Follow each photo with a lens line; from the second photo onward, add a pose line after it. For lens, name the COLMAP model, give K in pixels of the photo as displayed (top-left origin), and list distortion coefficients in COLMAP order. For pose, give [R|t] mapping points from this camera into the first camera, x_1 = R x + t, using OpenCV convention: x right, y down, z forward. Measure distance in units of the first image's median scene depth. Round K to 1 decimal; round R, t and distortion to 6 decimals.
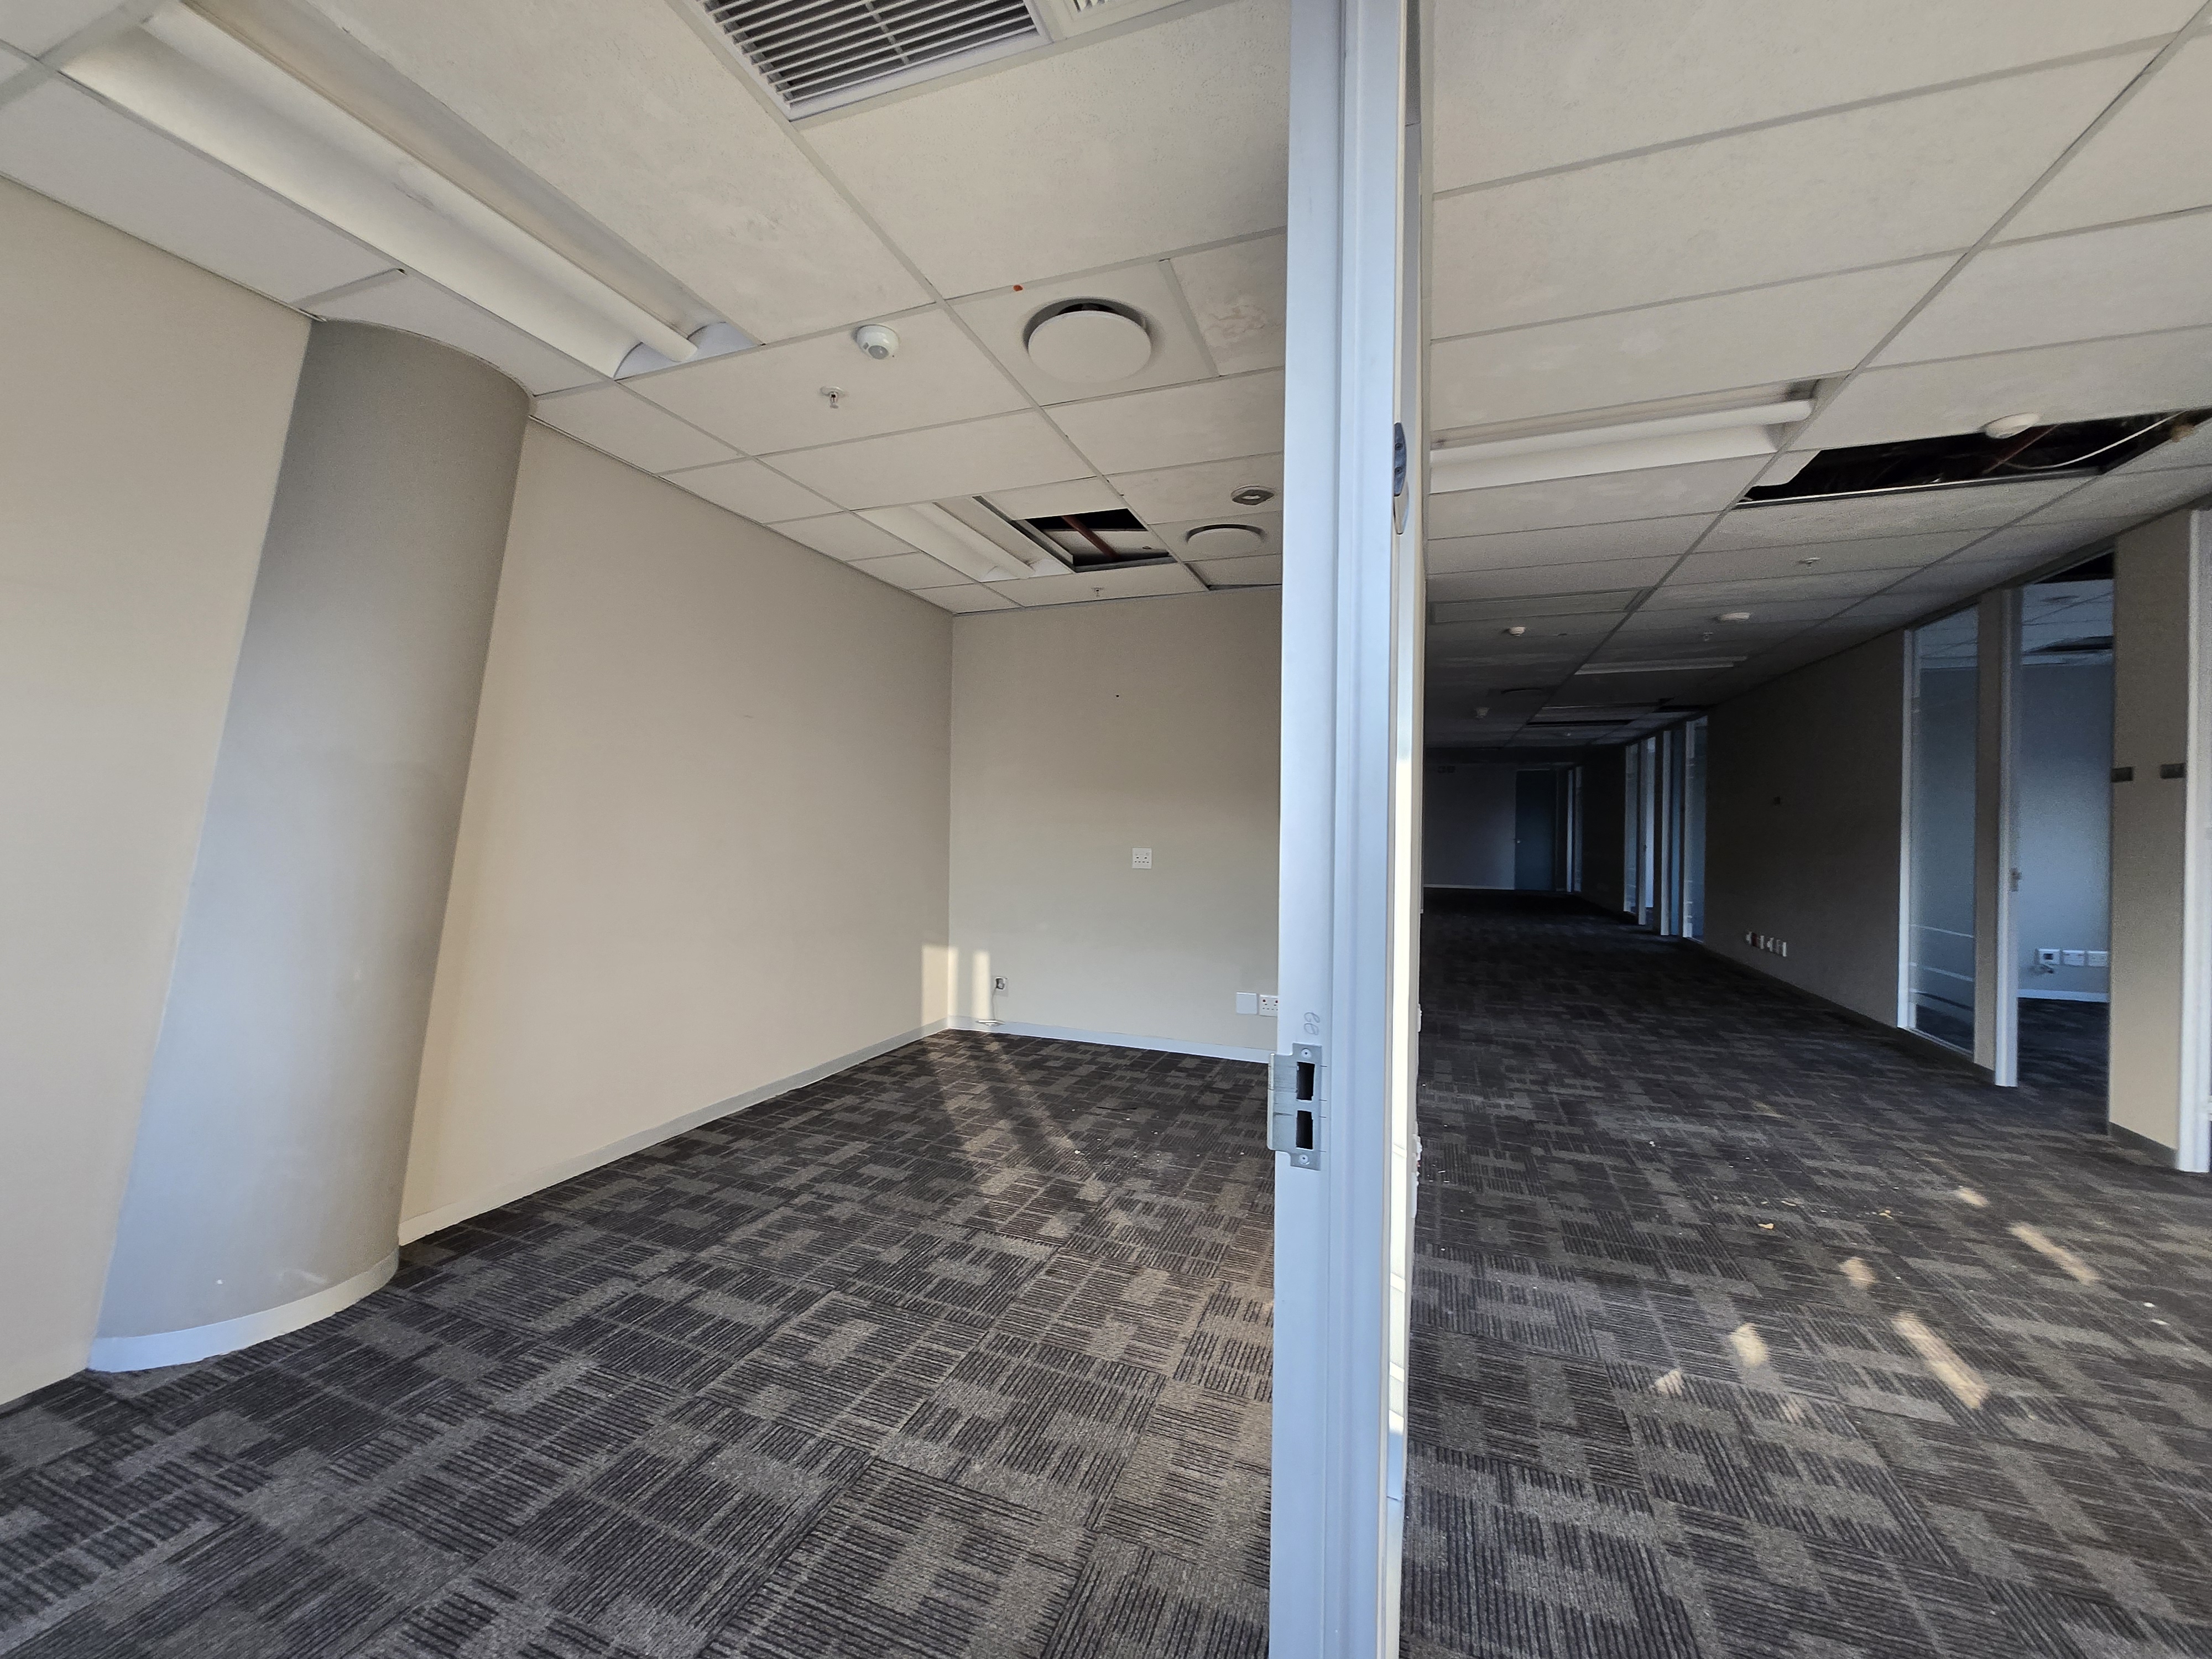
lens RADIAL K [[867.9, 0, 1094.1], [0, 867.9, 833.1], [0, 0, 1]] dist [0.000875, -0.000391]
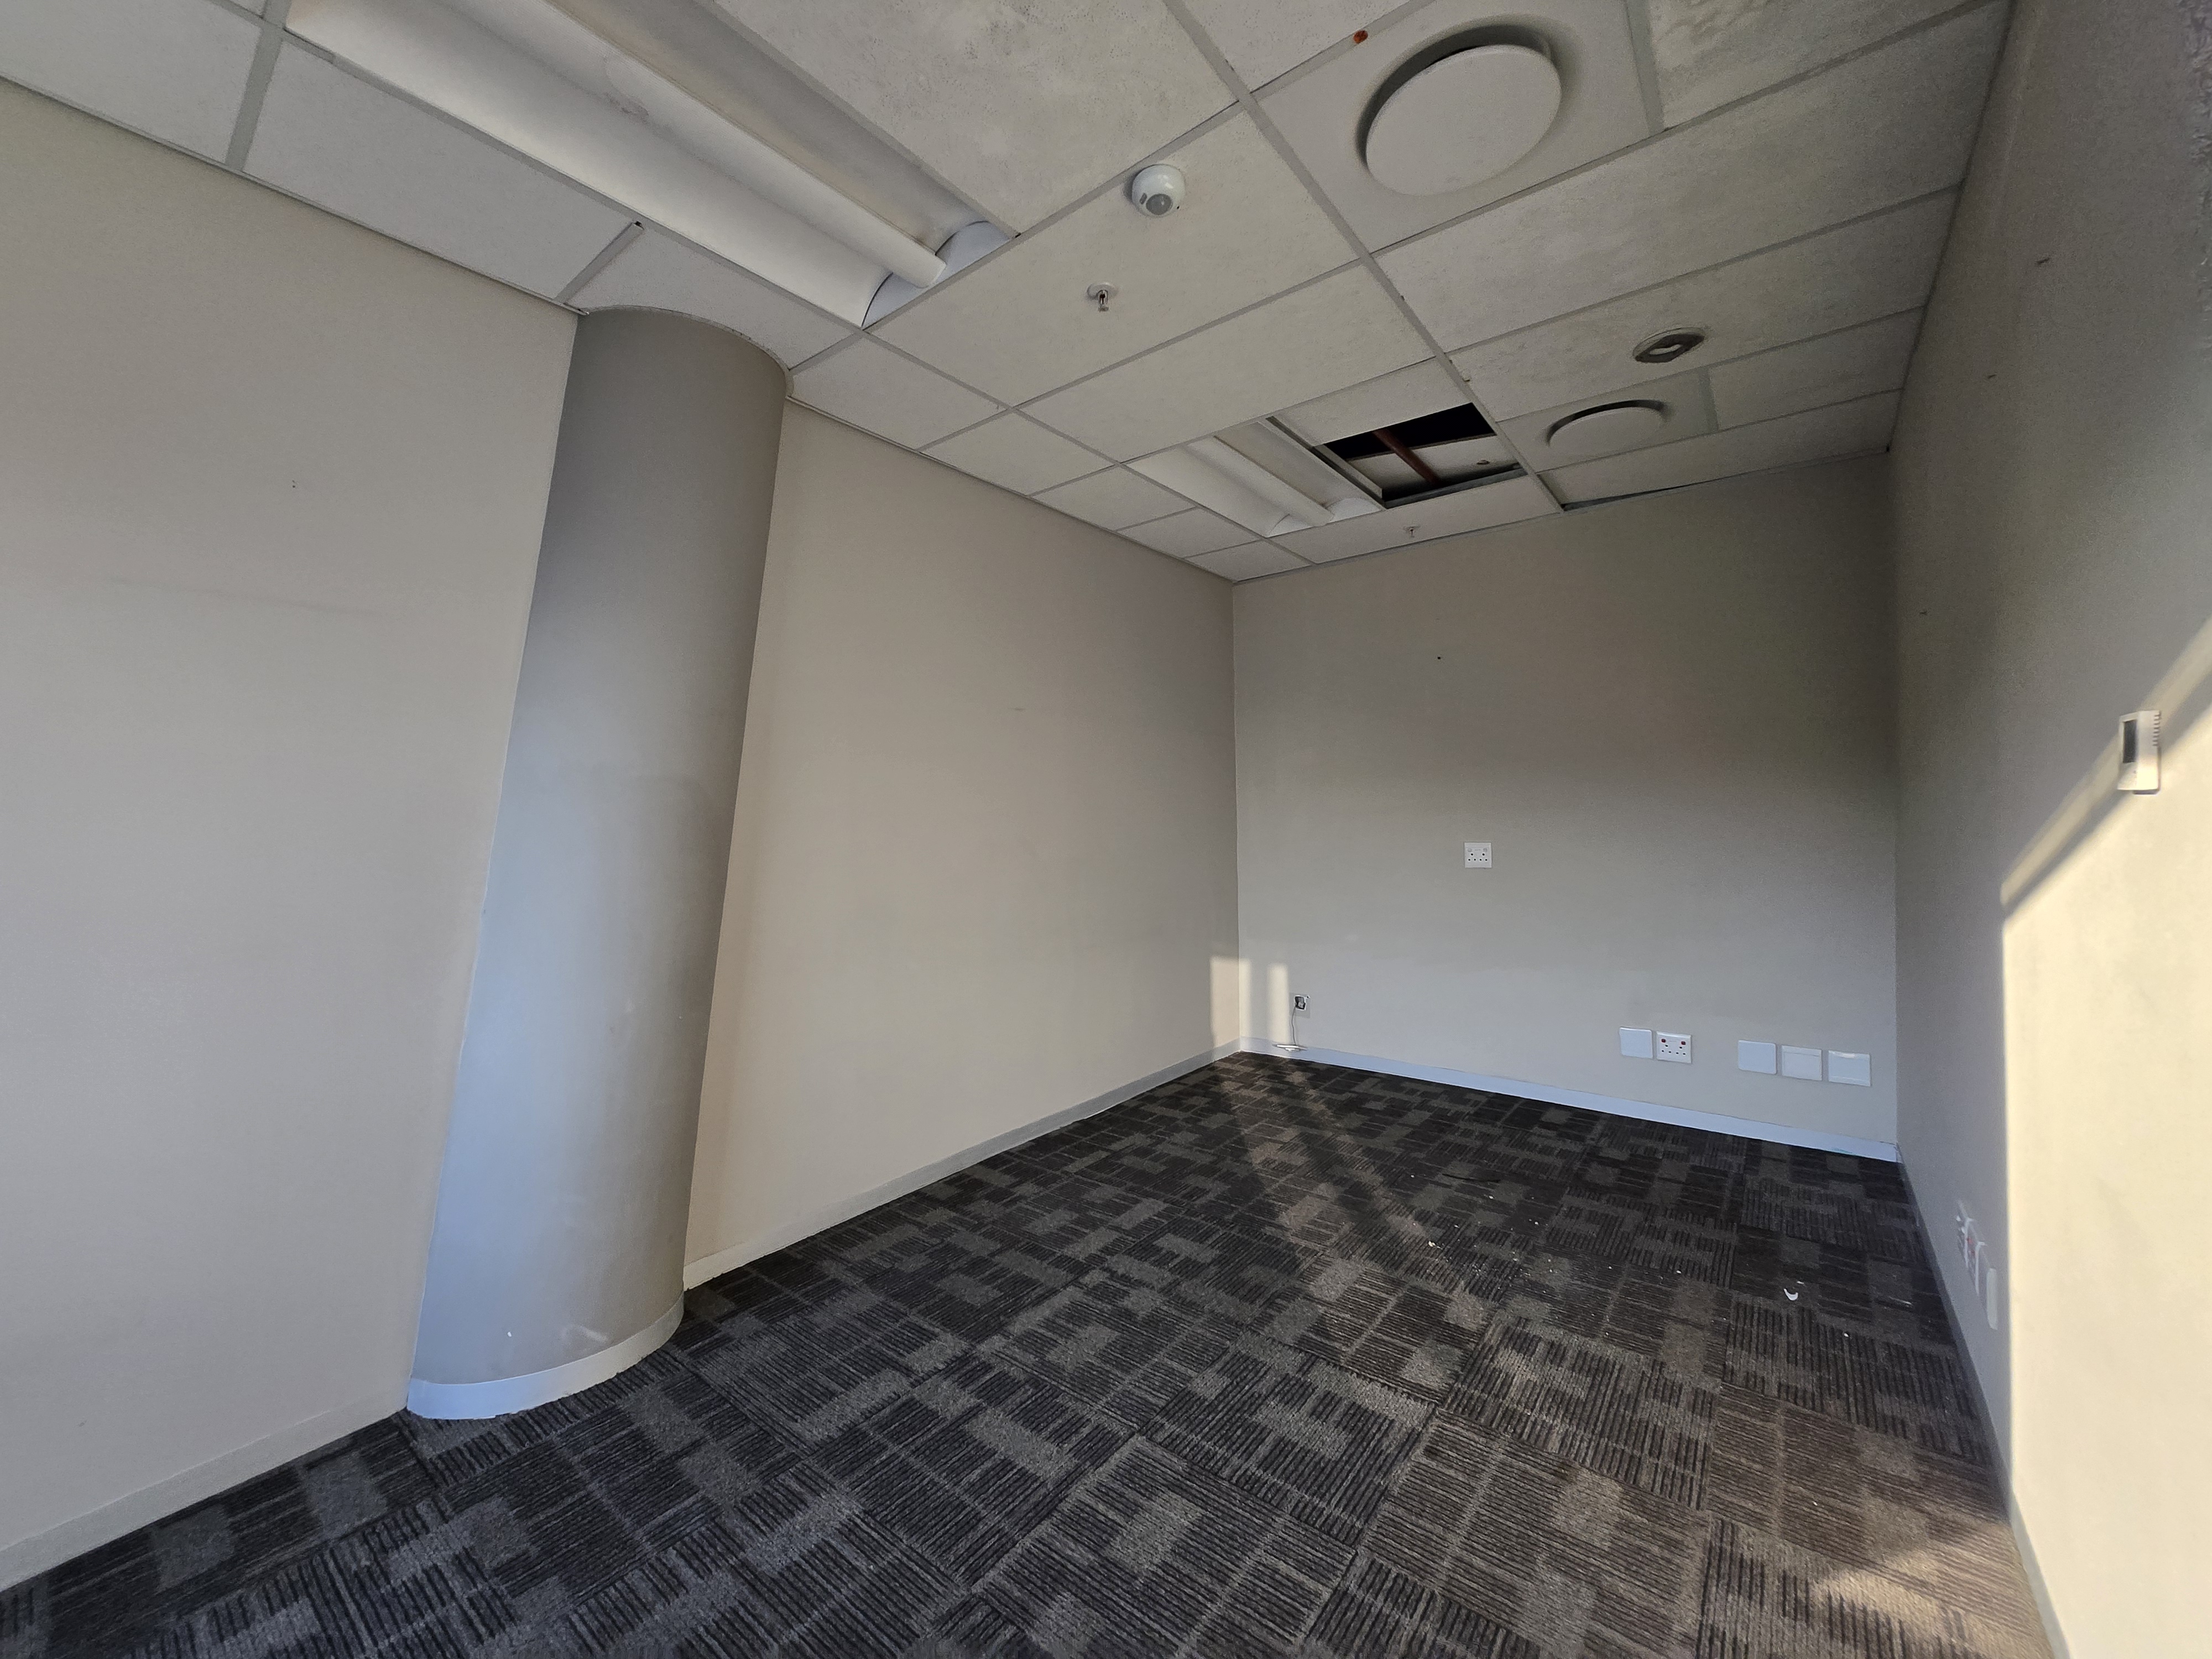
lens RADIAL K [[867.9, 0, 1094.1], [0, 867.9, 833.1], [0, 0, 1]] dist [0.000875, -0.000391]
pose [[0.953786, -0.026260, -0.299339, -0.081641], [0.028780, 0.999578, 0.004013, -0.009703], [0.299107, -0.012442, 0.954139, 0.230062]]
